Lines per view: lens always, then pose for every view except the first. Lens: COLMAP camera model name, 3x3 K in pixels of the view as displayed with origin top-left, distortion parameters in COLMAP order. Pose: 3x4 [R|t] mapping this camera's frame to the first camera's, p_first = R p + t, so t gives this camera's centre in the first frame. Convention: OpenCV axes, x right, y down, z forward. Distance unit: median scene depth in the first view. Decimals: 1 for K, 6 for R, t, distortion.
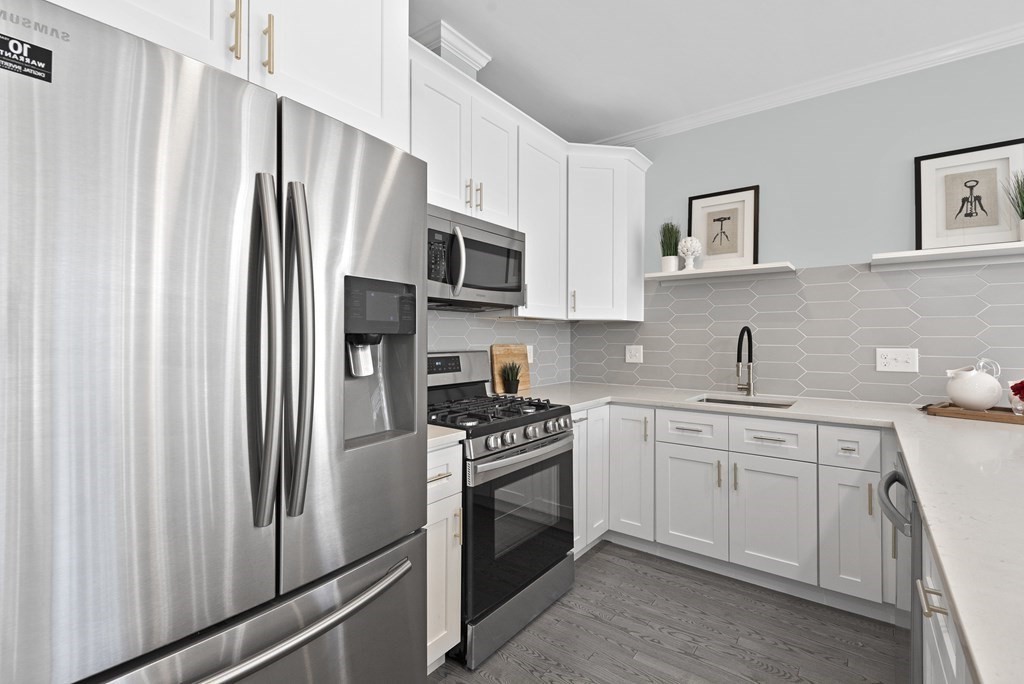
lens RADIAL K [[467.7, 0, 512.2], [0, 467.7, 334.1], [0, 0, 1]] dist [0.011833, -0.004679]
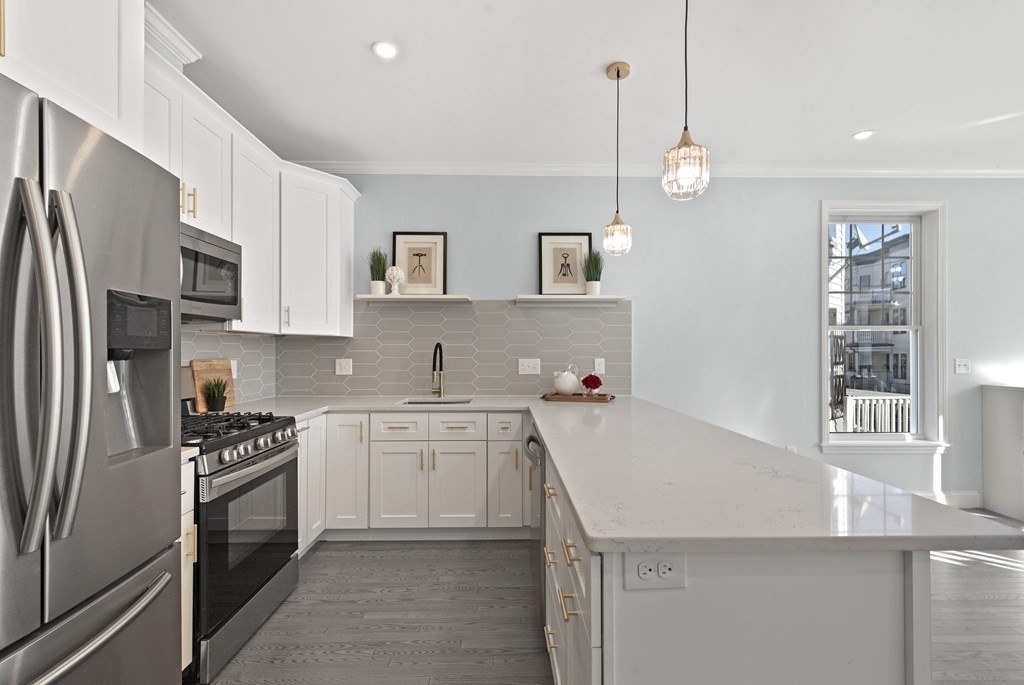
lens RADIAL K [[467.7, 0, 516.8], [0, 467.7, 350.8], [0, 0, 1]] dist [0.011833, -0.004679]
pose [[0.783168, -0.000652, 0.621810, -0.143514], [-0.003646, 0.999977, 0.005640, -0.003103], [-0.621800, -0.006684, 0.783148, -0.144579]]
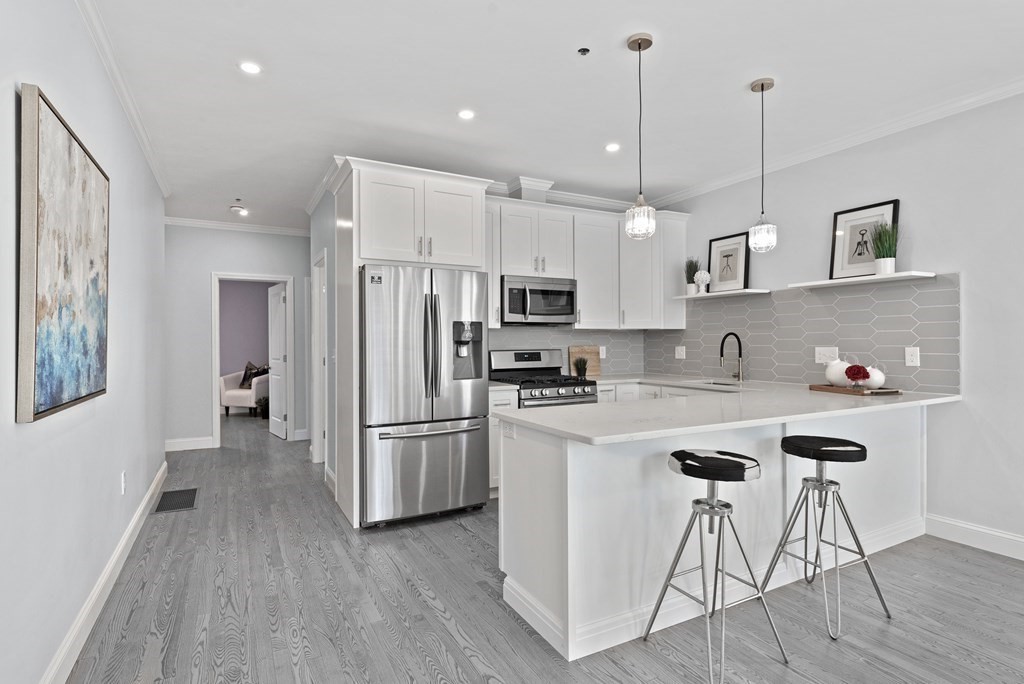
lens RADIAL K [[536.2, 0, 509.3], [0, 536.2, 346.7], [0, 0, 1]] dist [0.006928, 0.000156]
pose [[0.904486, -0.002999, -0.426493, 0.684448], [0.010599, 0.999825, 0.015448, -0.006624], [0.426372, -0.018493, 0.904359, -0.930998]]
